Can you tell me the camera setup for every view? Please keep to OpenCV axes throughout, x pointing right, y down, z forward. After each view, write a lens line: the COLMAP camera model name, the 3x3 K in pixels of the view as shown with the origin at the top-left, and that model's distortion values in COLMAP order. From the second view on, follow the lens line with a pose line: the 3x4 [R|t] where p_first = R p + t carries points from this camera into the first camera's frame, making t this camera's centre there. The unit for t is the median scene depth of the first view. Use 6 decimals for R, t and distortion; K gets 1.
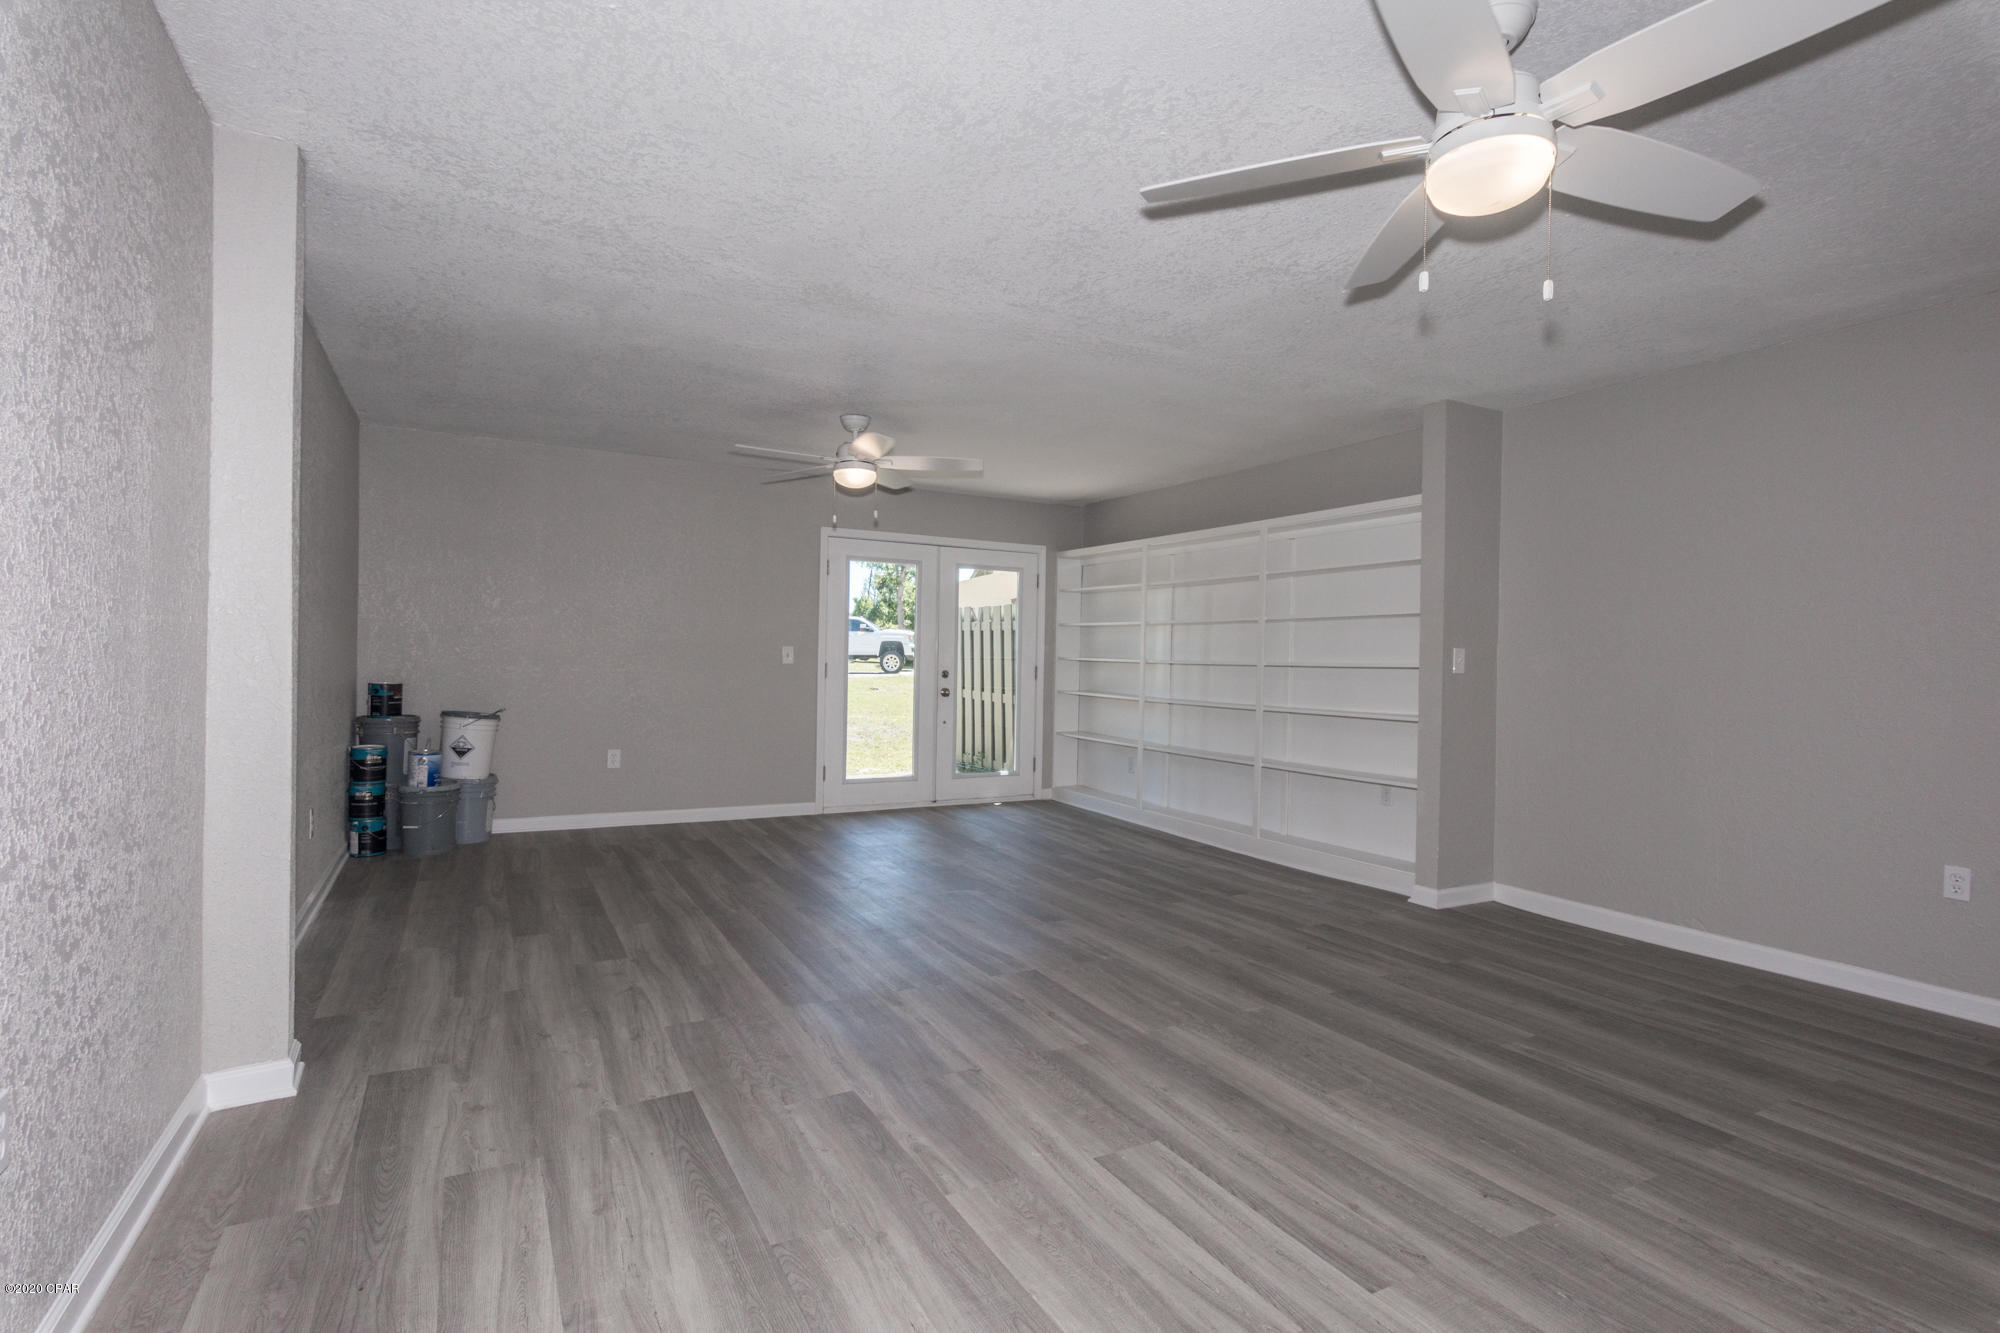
lens RADIAL K [[963.6, 0, 993.4], [0, 963.6, 667.4], [0, 0, 1]] dist [0.004345, -0.000556]
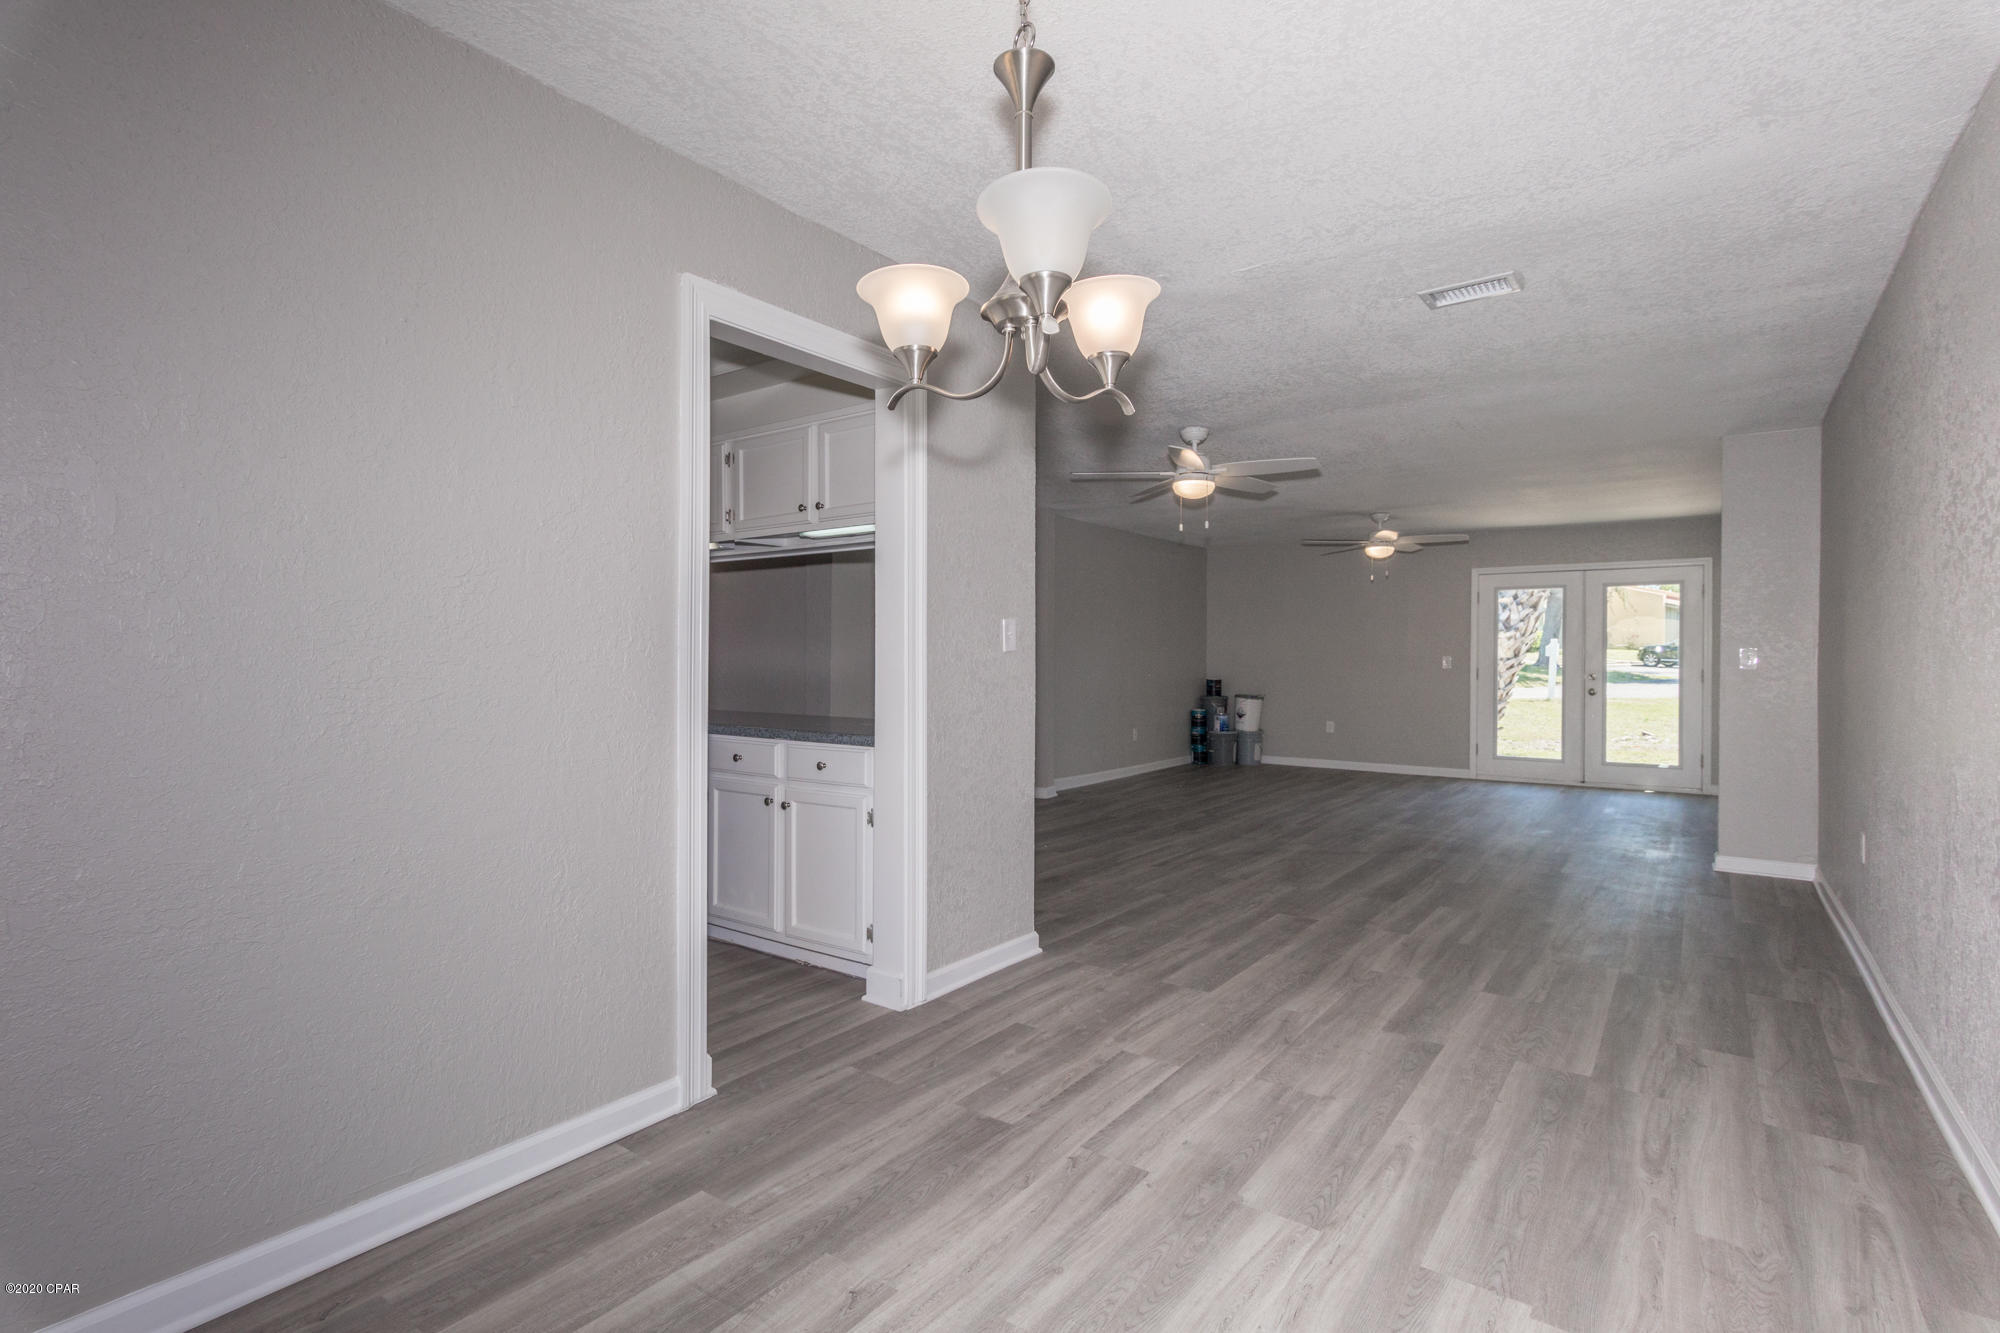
lens RADIAL K [[963.6, 0, 993.4], [0, 963.6, 667.4], [0, 0, 1]] dist [0.004345, -0.000556]
pose [[0.425706, -0.008523, -0.904821, 1.252117], [-0.004902, 0.999919, -0.011725, 0.022786], [0.904848, 0.009427, 0.425630, -0.323013]]
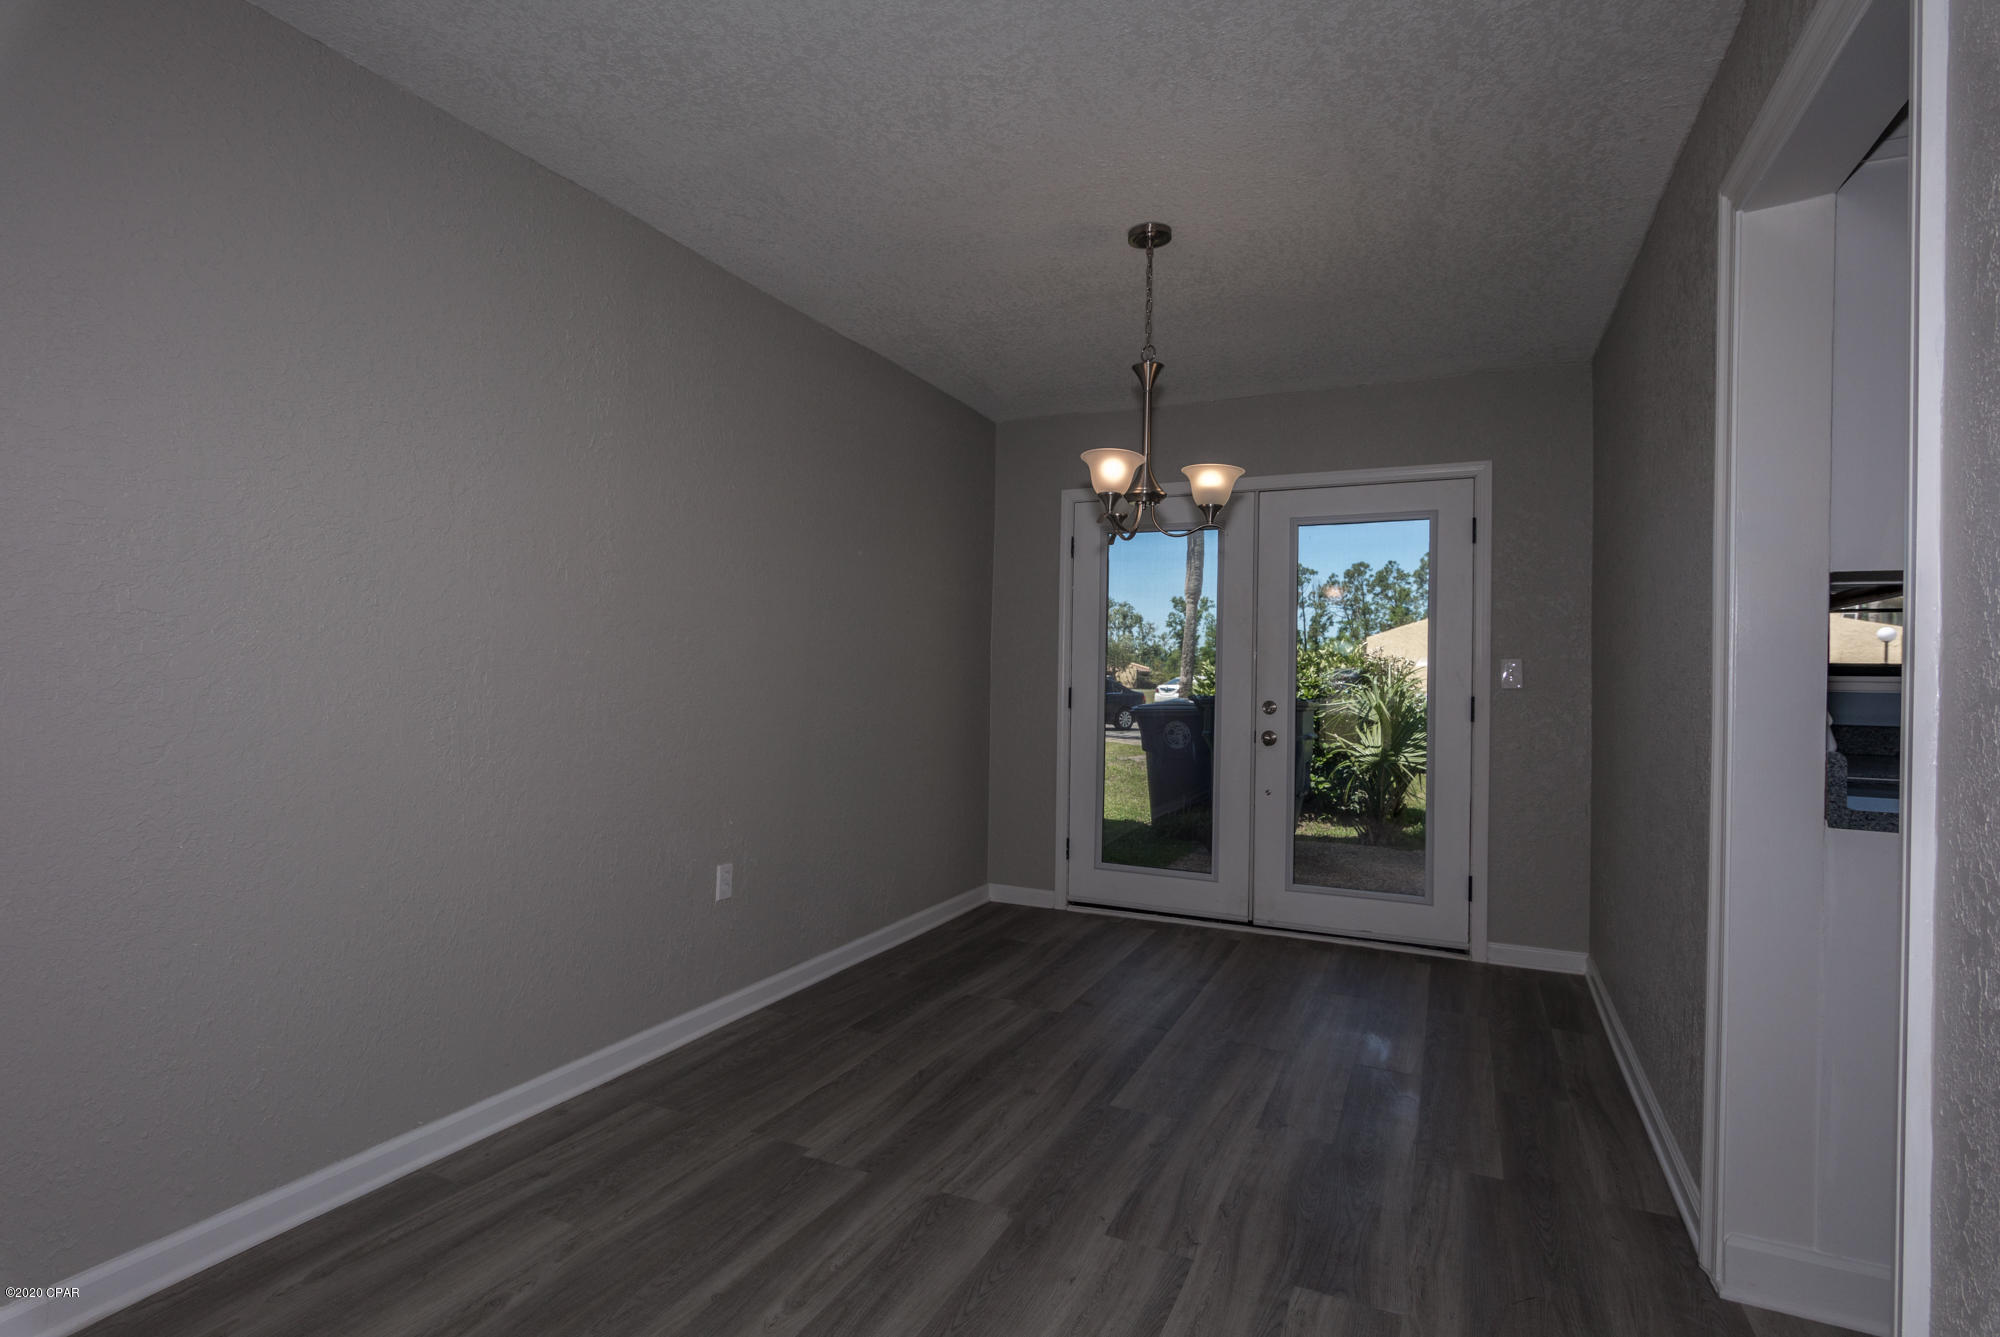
lens RADIAL K [[969.1, 0, 996.5], [0, 969.1, 669.1], [0, 0, 1]] dist [0.002640, -0.000496]
pose [[-0.588077, -0.020465, 0.808546, 0.473963], [-0.021545, 0.999721, 0.009634, 0.007173], [-0.808518, -0.011755, -0.588355, 0.298573]]
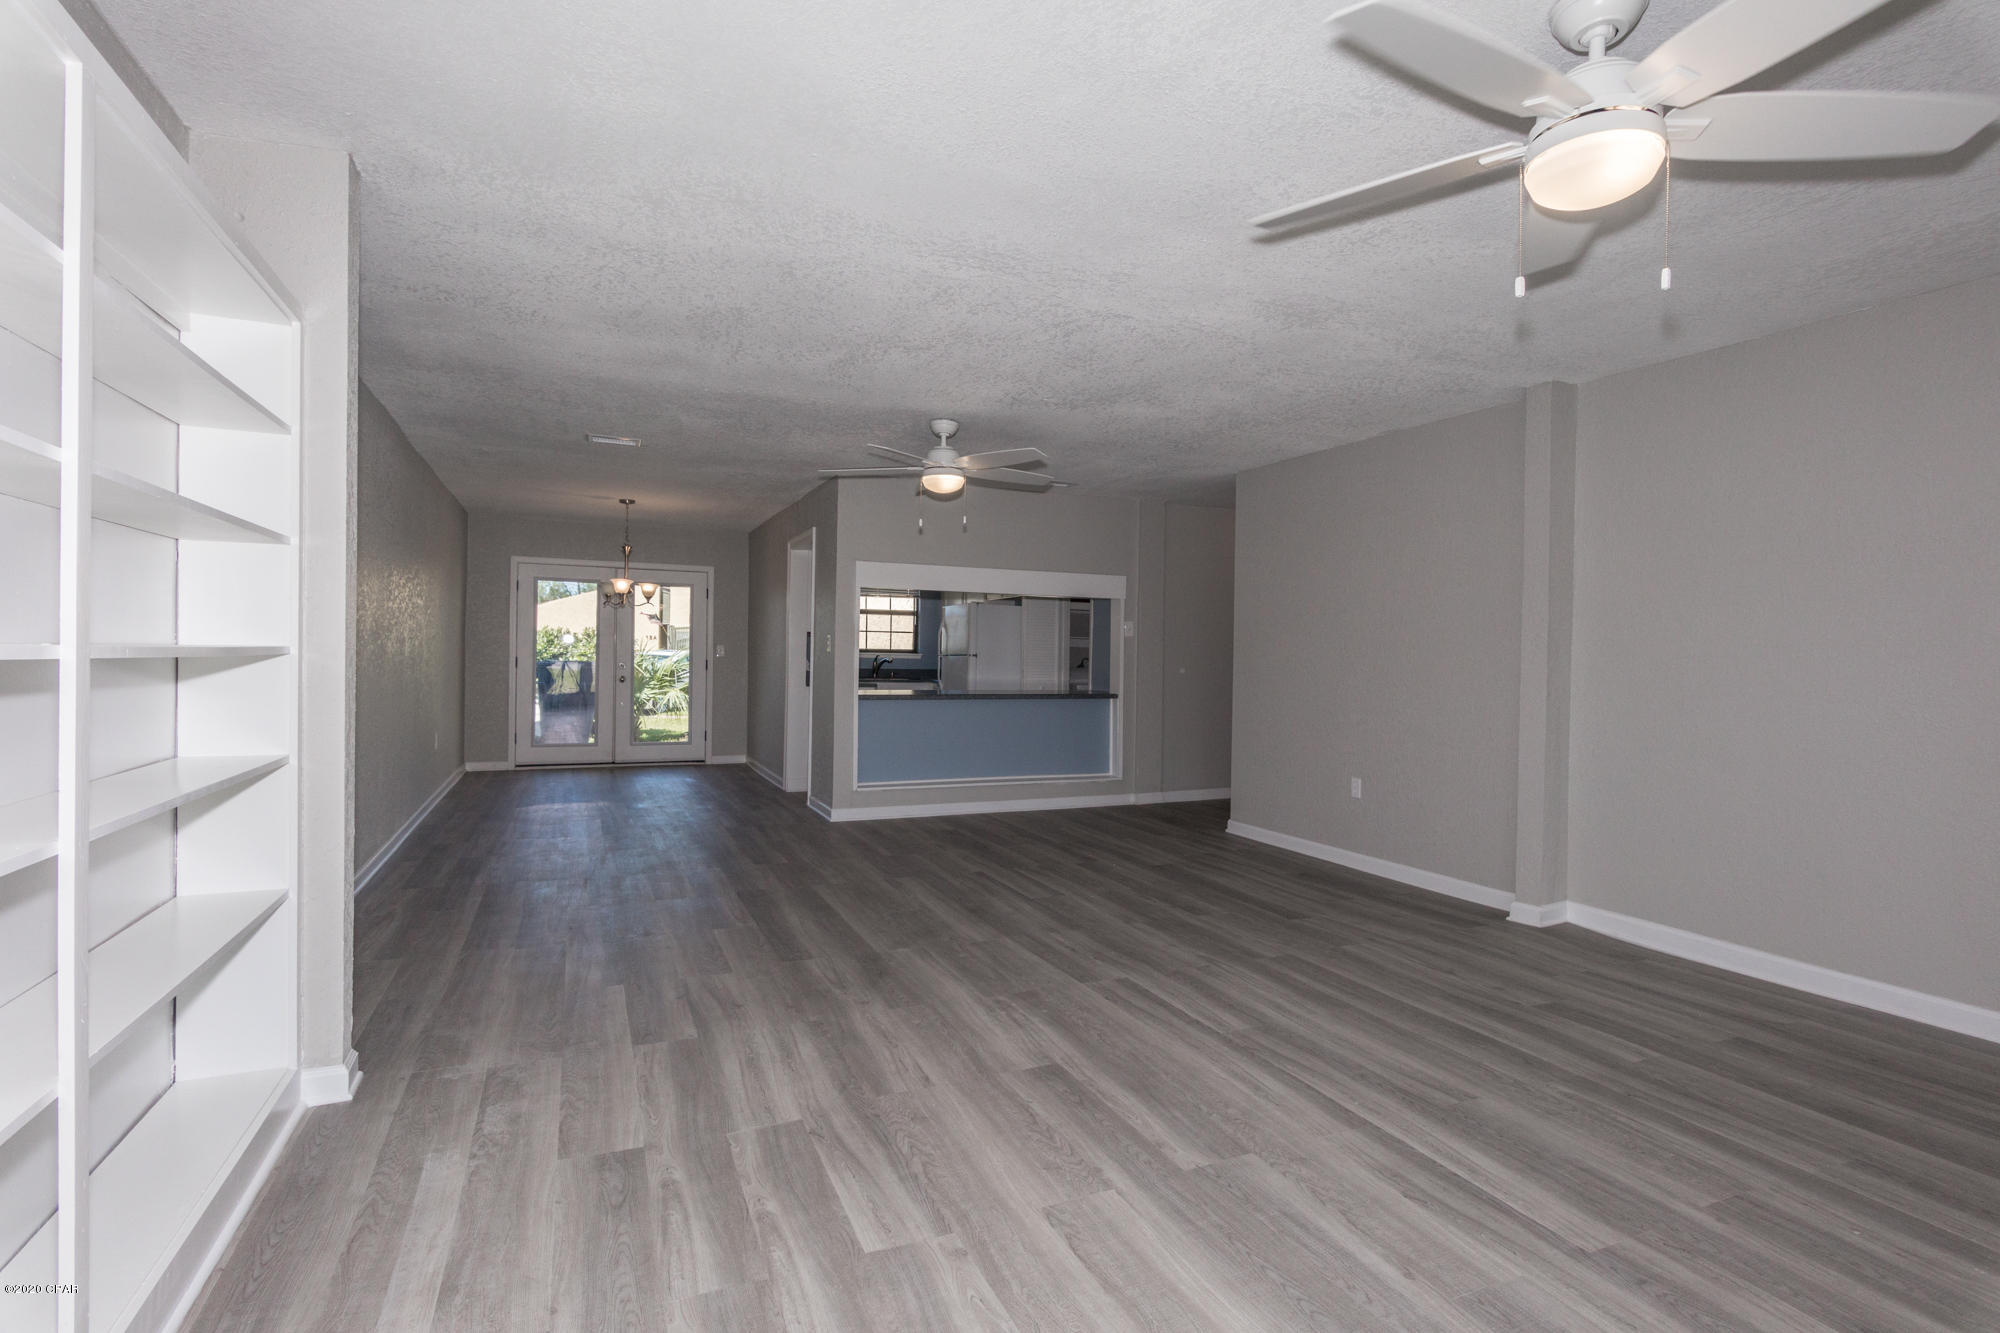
lens RADIAL K [[963.6, 0, 993.4], [0, 963.6, 667.4], [0, 0, 1]] dist [0.004345, -0.000556]
pose [[-0.995280, -0.034279, 0.090789, 0.046111], [-0.032660, 0.999281, 0.019263, -0.016638], [-0.091384, 0.016207, -0.995684, 1.669059]]
